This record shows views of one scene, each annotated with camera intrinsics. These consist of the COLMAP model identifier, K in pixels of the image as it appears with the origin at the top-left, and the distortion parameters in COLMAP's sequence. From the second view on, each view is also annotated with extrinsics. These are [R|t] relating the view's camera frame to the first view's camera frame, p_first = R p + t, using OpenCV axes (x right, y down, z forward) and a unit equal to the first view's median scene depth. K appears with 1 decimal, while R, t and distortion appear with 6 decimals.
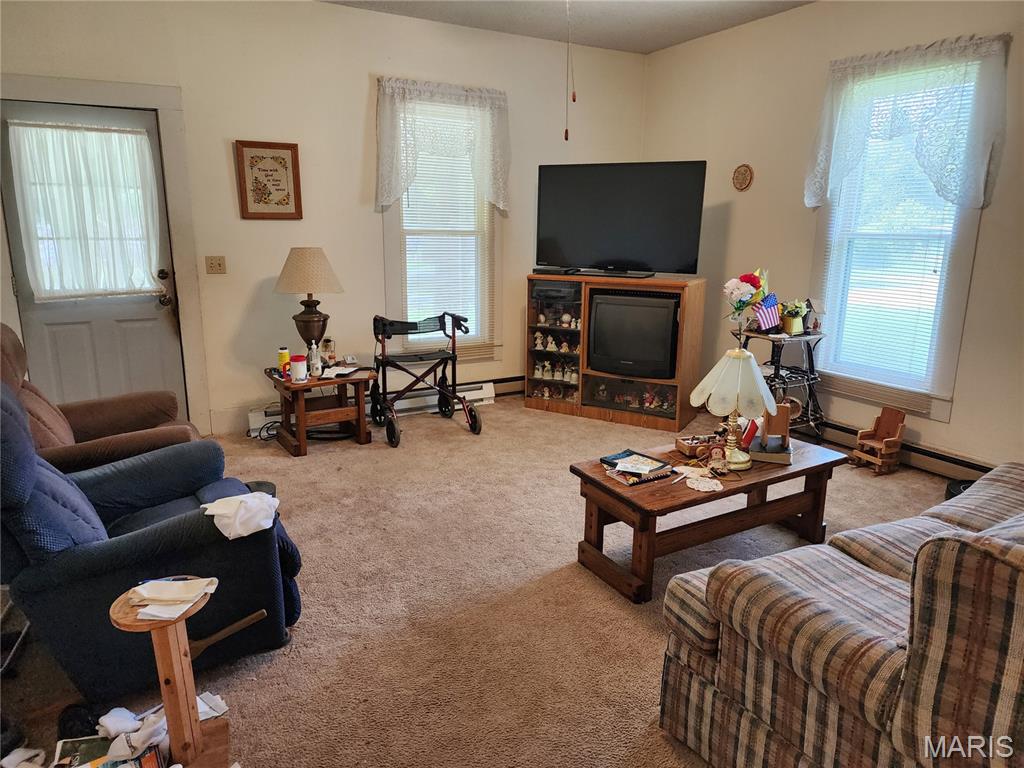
lens RADIAL K [[694.4, 0, 513.3], [0, 694.4, 383.7], [0, 0, 1]] dist [0.077581, -0.076685]
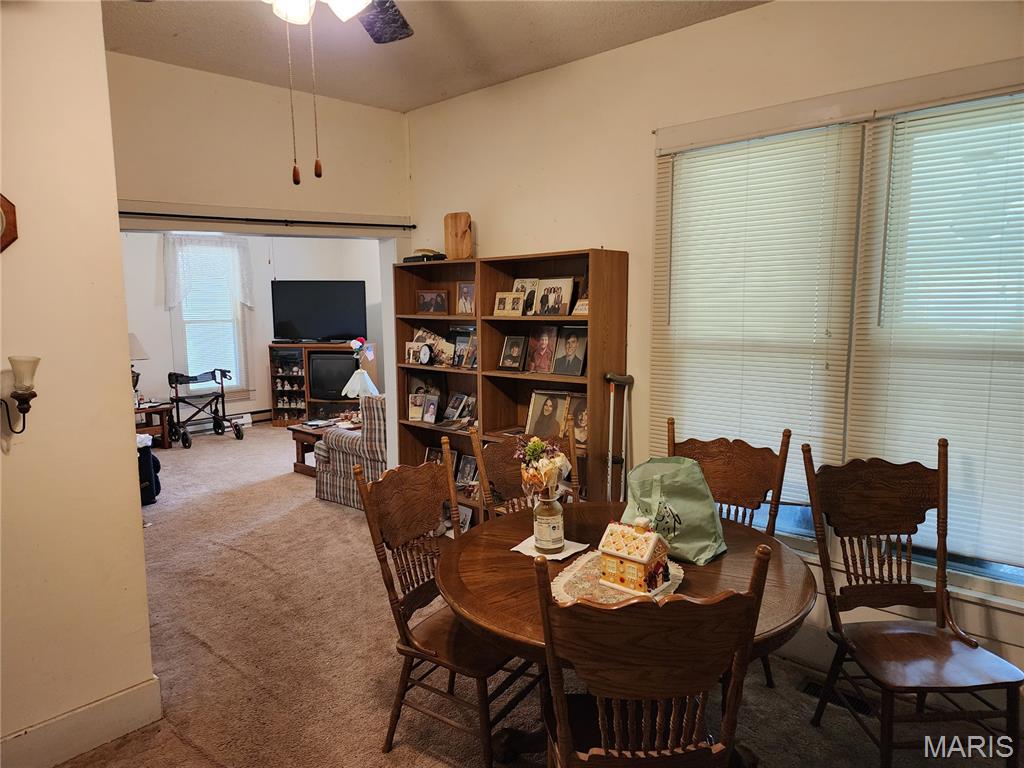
lens RADIAL K [[694.4, 0, 513.8], [0, 694.4, 382.1], [0, 0, 1]] dist [0.077581, -0.076685]
pose [[0.945946, -0.062844, 0.318178, 0.037285], [0.096278, 0.991236, -0.090455, 0.140388], [-0.309705, 0.116199, 0.943706, -0.749985]]
